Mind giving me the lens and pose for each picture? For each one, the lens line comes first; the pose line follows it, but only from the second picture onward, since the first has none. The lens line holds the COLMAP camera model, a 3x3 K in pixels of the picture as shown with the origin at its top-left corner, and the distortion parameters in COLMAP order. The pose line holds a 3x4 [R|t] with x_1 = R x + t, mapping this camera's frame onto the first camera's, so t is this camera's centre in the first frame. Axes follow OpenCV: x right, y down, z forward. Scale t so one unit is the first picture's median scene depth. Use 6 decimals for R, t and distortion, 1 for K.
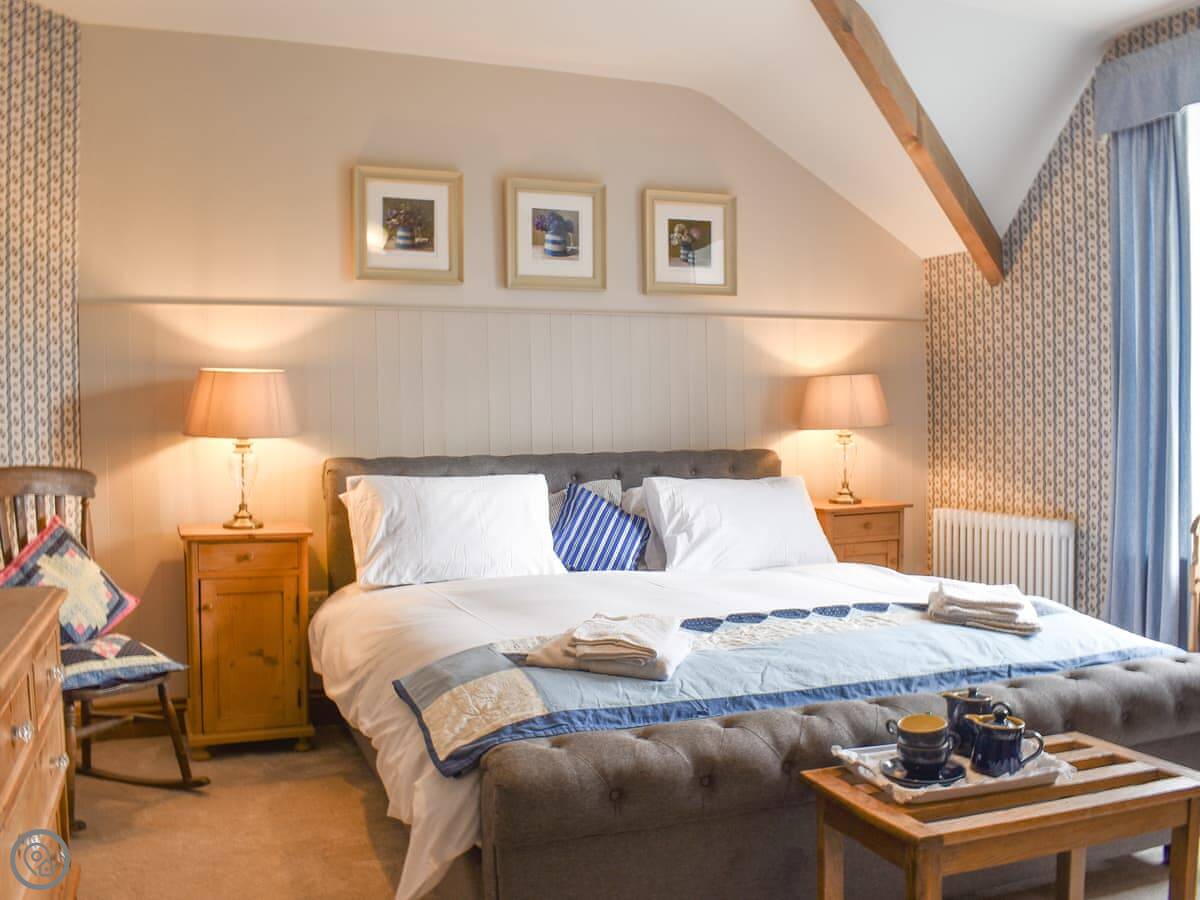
lens RADIAL K [[1111.6, 0, 601.5], [0, 1111.6, 430.0], [0, 0, 1]] dist [-0.077919, -0.003795]
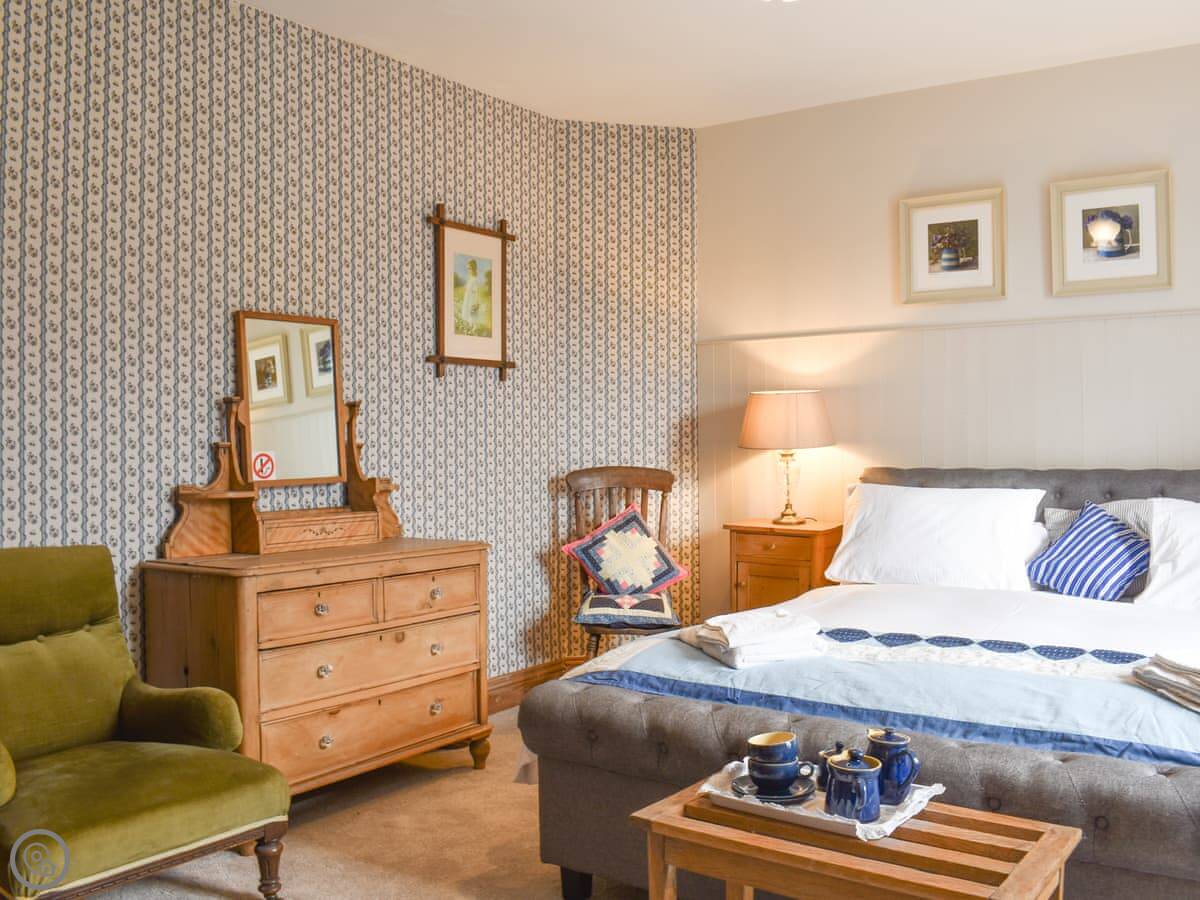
lens RADIAL K [[1111.6, 0, 601.5], [0, 1111.6, 430.0], [0, 0, 1]] dist [-0.077919, -0.003795]
pose [[0.549458, -0.001634, -0.835520, 0.547487], [-0.007927, 0.999943, -0.007168, -0.002672], [0.835484, 0.010562, 0.549414, 0.164988]]
